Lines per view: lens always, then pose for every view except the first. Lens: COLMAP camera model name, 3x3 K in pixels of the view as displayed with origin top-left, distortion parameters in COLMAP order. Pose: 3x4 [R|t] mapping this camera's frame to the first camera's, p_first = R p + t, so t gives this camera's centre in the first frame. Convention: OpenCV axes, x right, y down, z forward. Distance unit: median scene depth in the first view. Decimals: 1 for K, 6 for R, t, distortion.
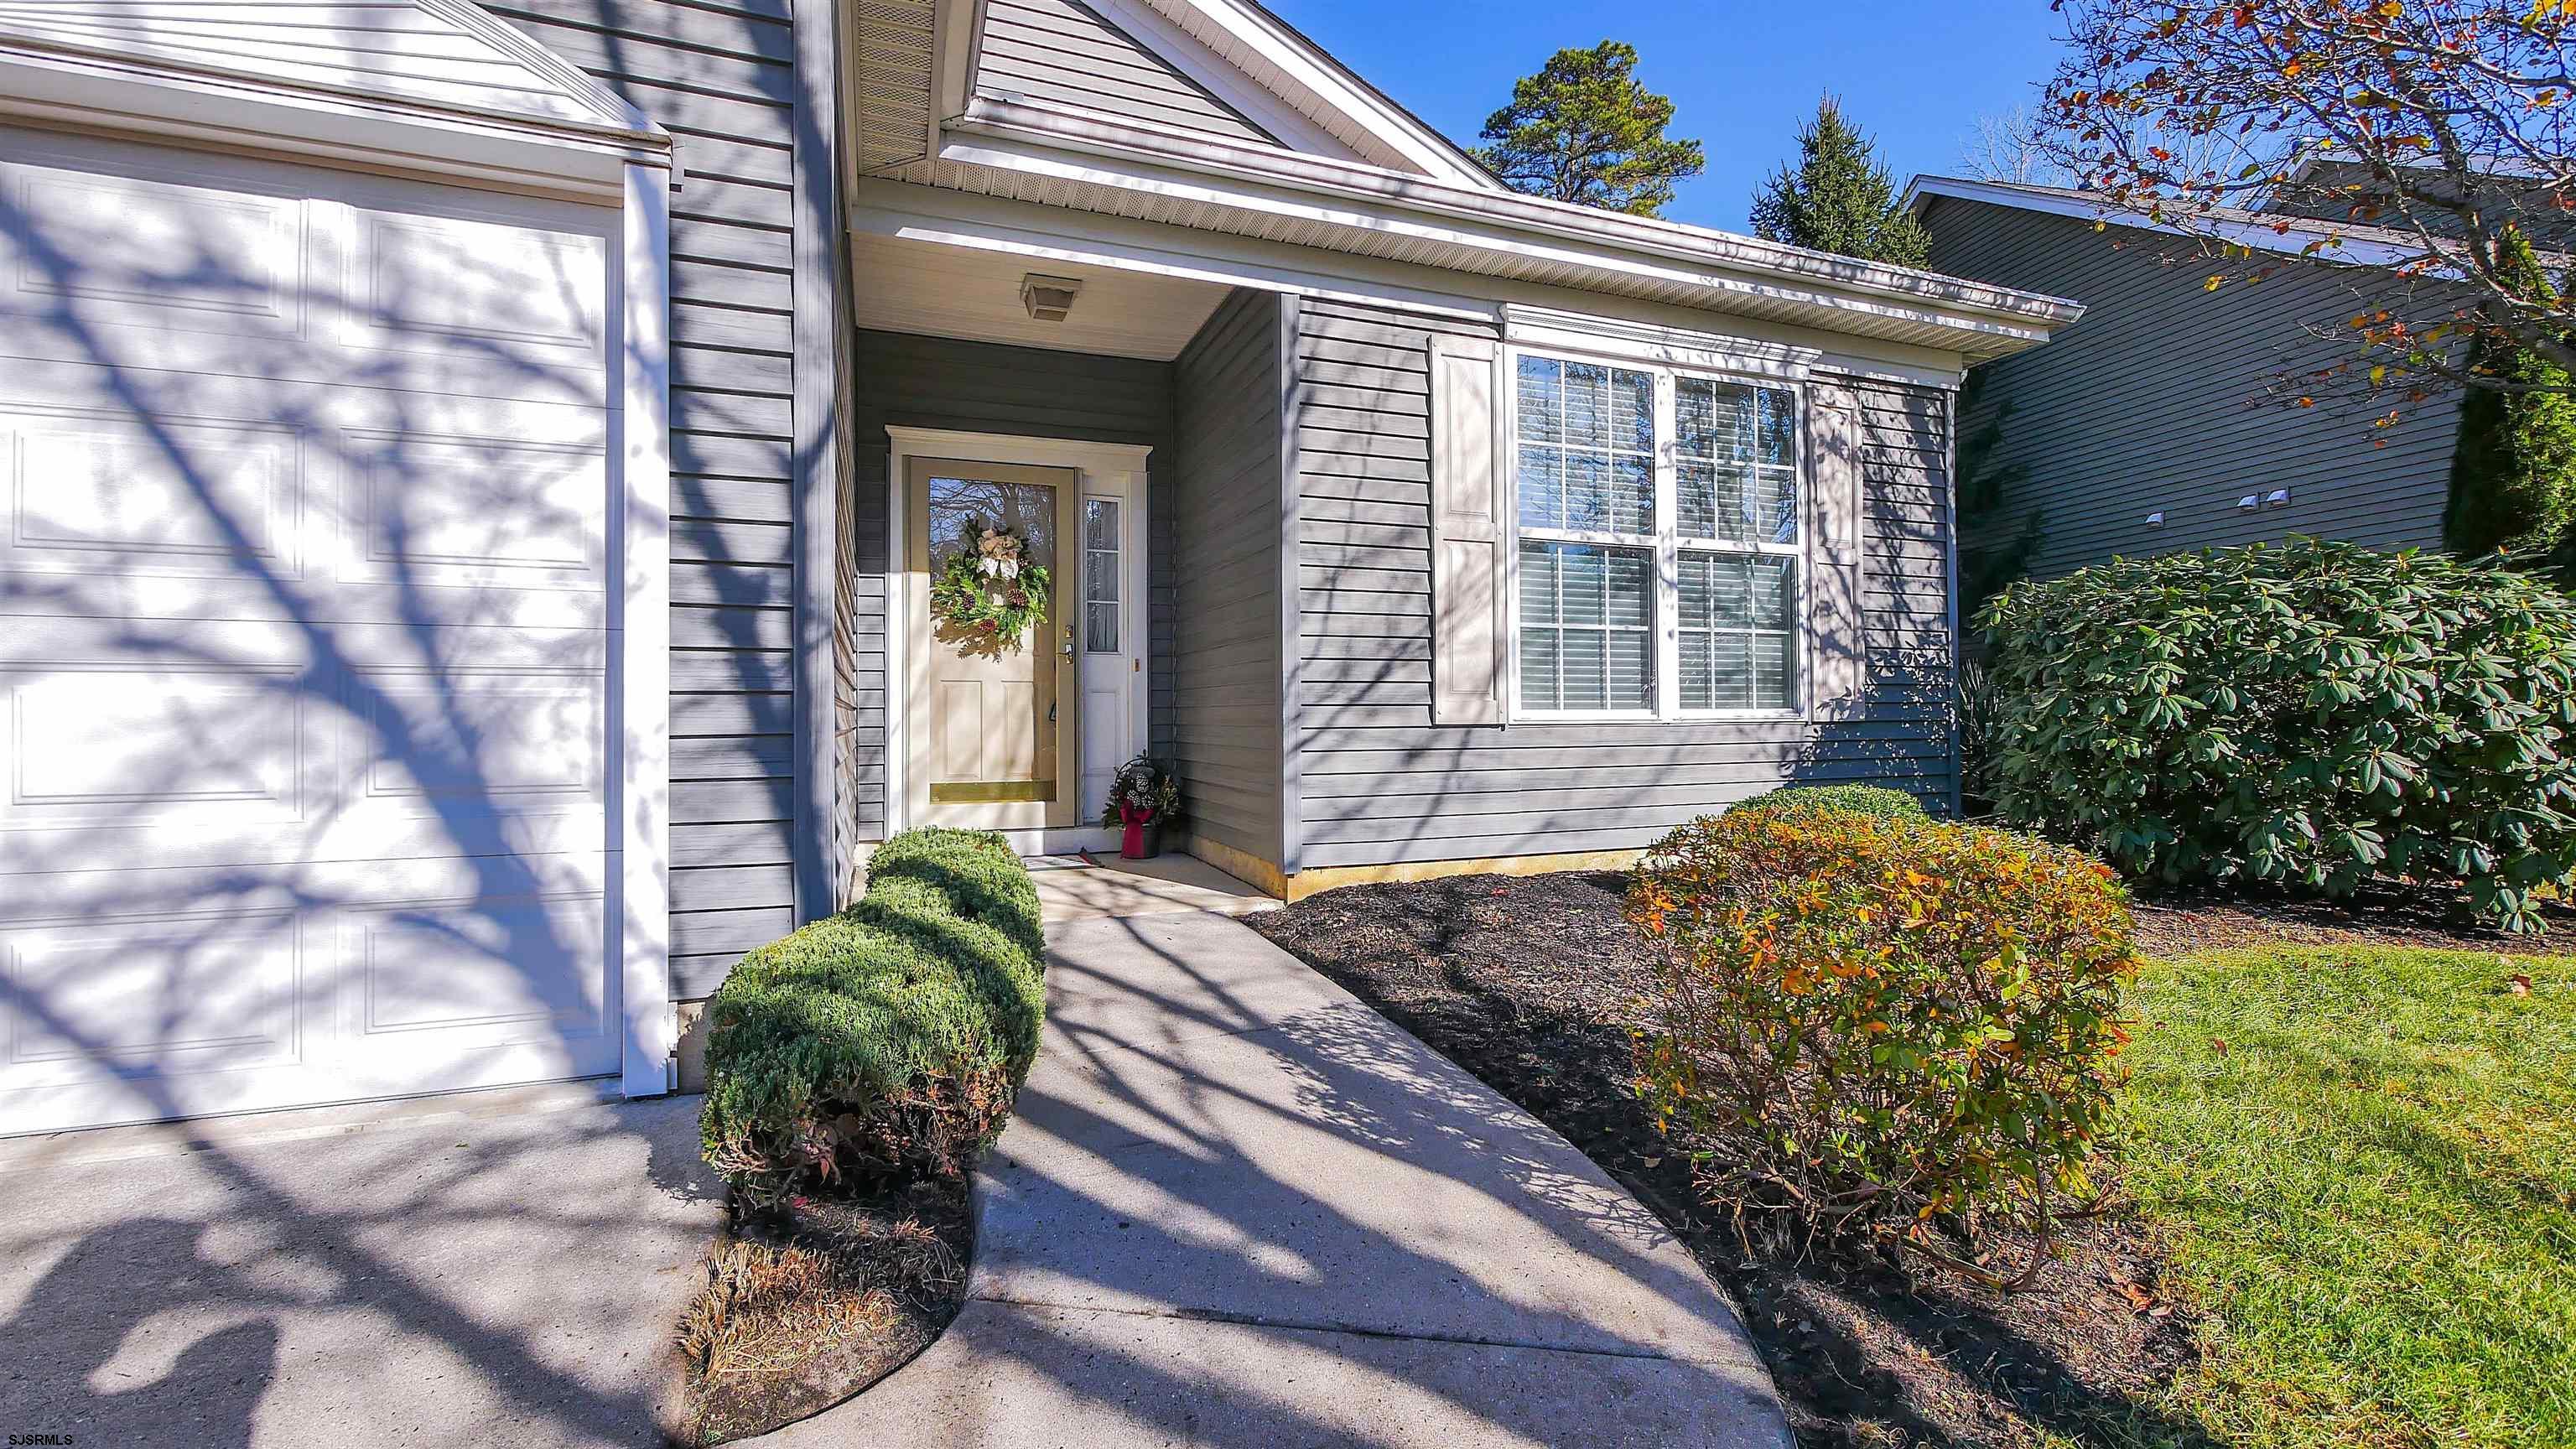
lens RADIAL K [[1087.9, 0, 1250.5], [0, 1087.9, 699.6], [0, 0, 1]] dist [0.008569, 0.000090]
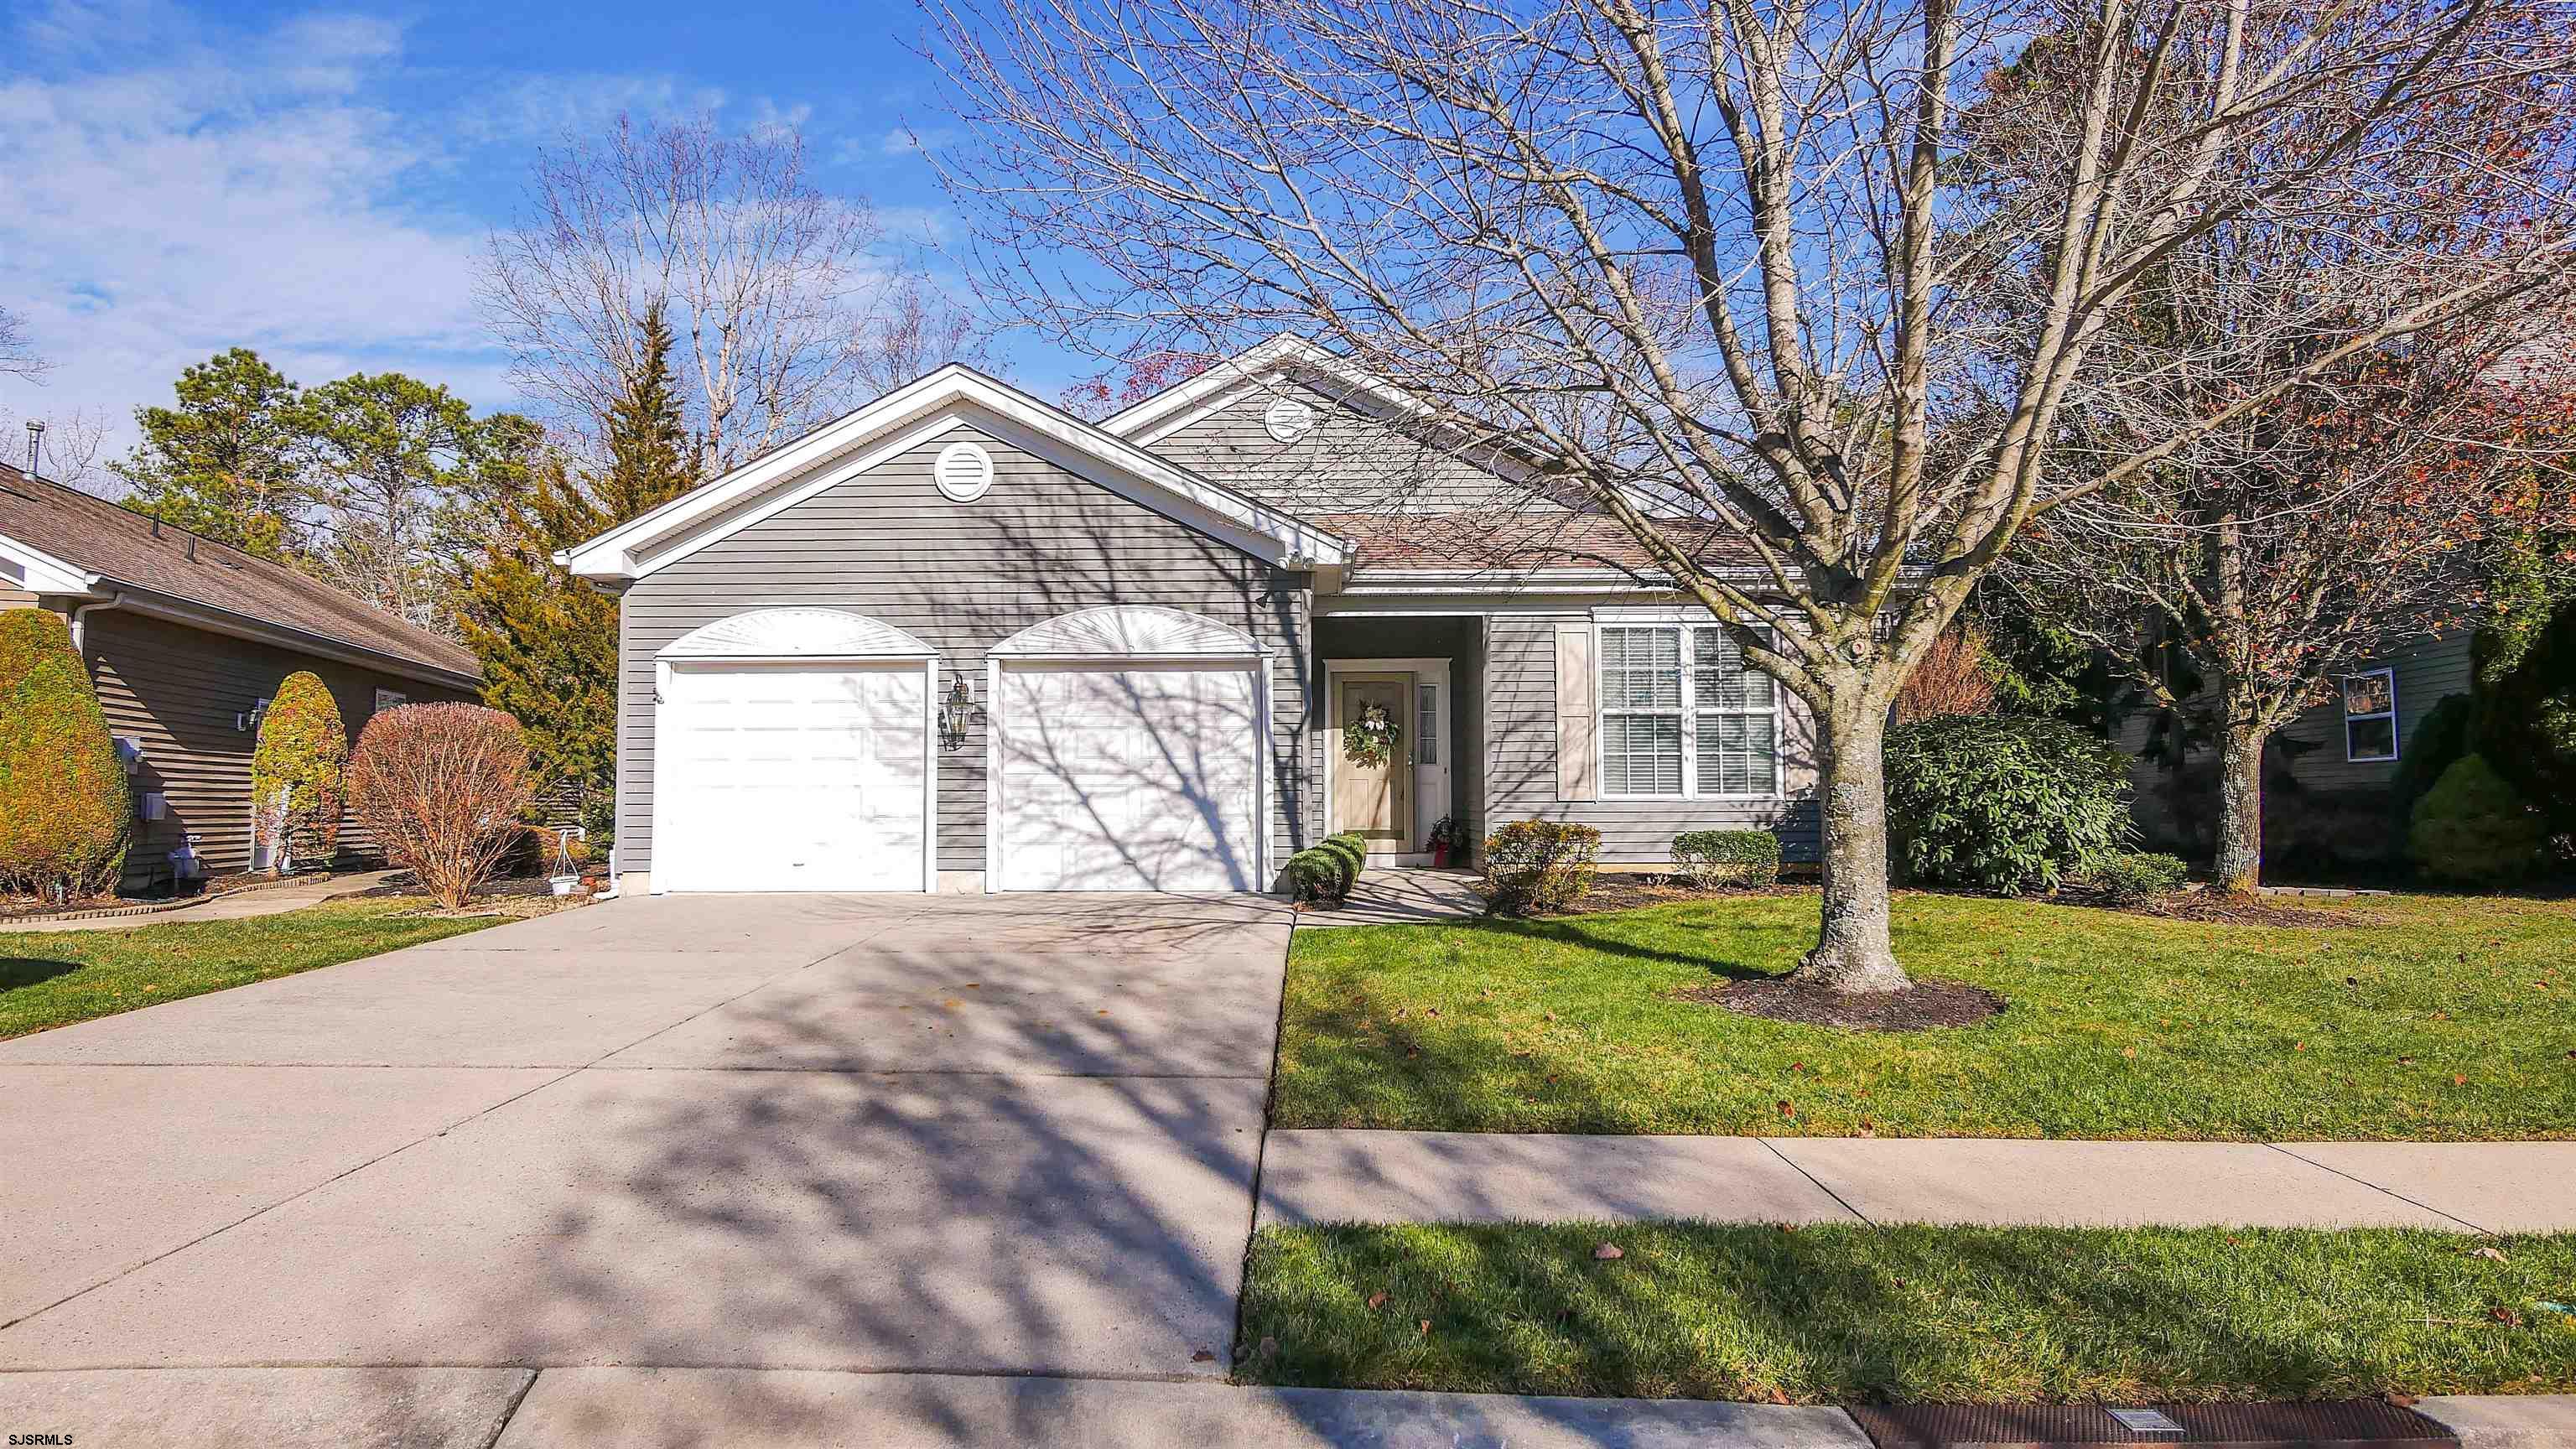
lens RADIAL K [[1491.9, 0, 1293.0], [0, 1491.9, 717.5], [0, 0, 1]] dist [-0.001882, -0.000532]
pose [[0.930955, -0.017670, -0.364706, 0.729676], [0.006983, 0.999507, -0.030604, -0.055390], [0.365068, 0.025944, 0.930619, -1.879326]]
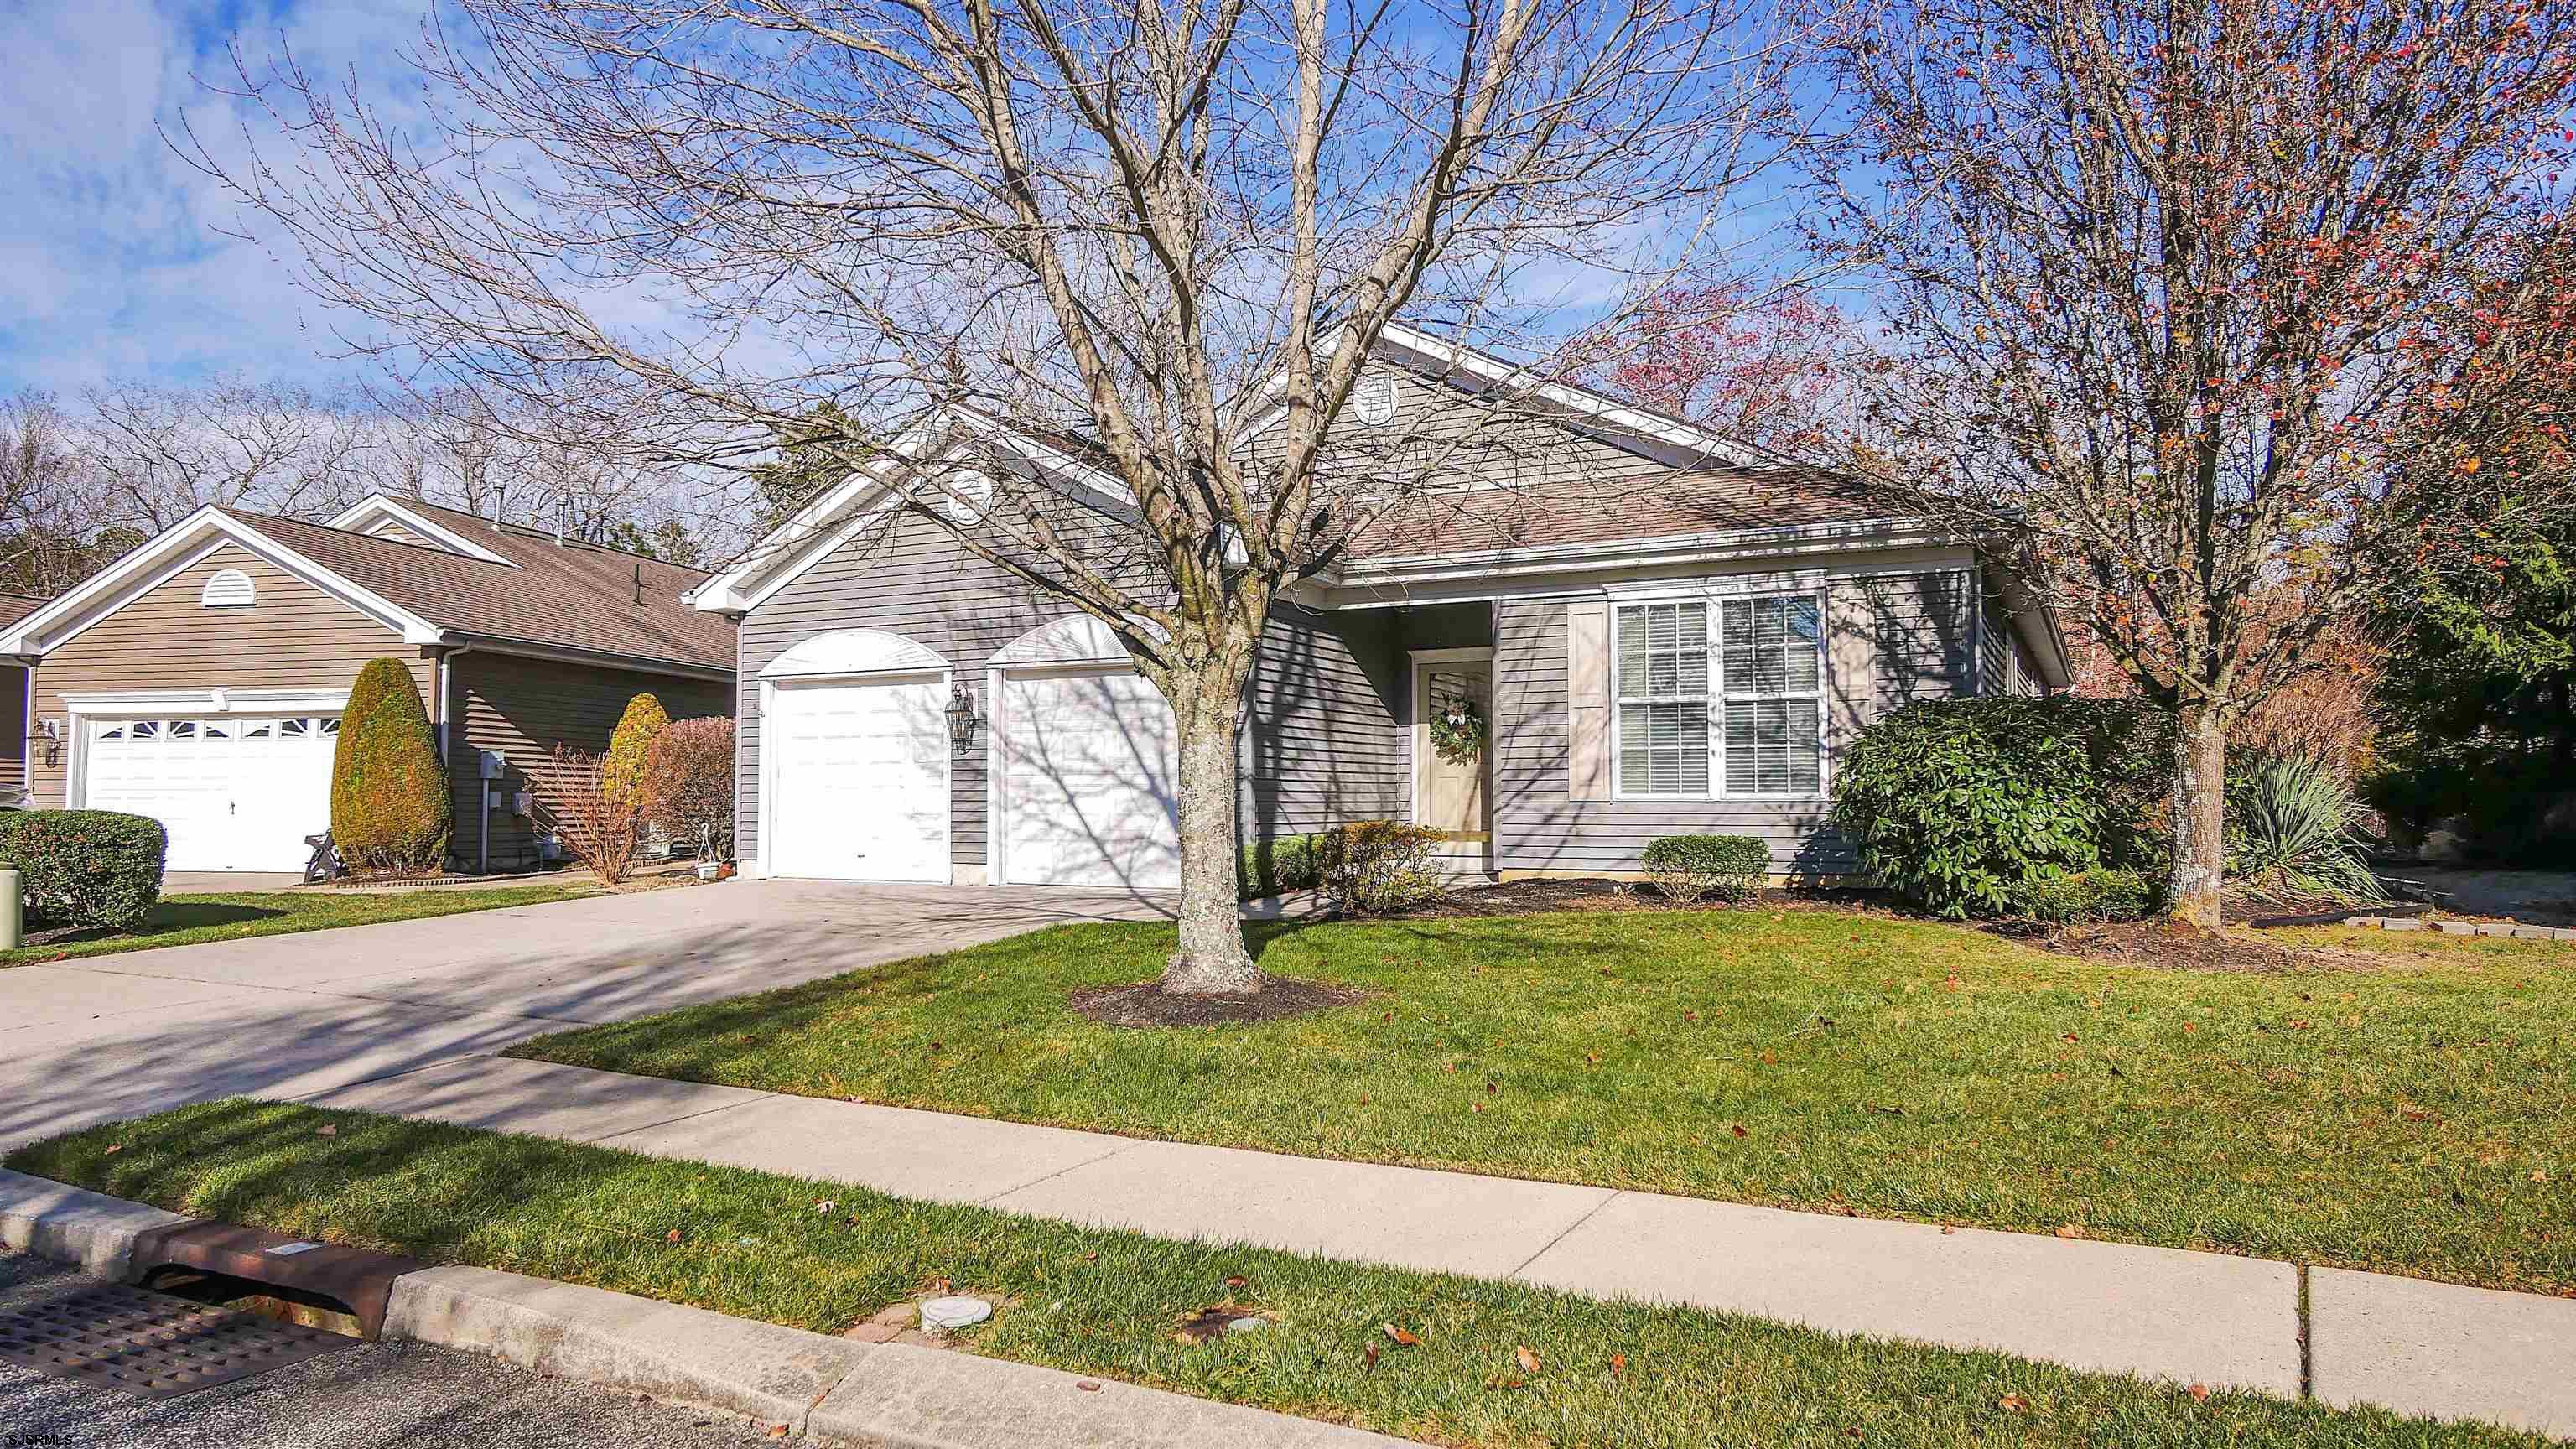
lens RADIAL K [[1683.7, 0, 1279.9], [0, 1683.7, 721.5], [0, 0, 1]] dist [0.010557, 0.001145]
pose [[0.656200, -0.029970, -0.753992, 2.022269], [0.017187, 0.999545, -0.024772, -0.053252], [0.754392, 0.003297, 0.656416, -1.336790]]
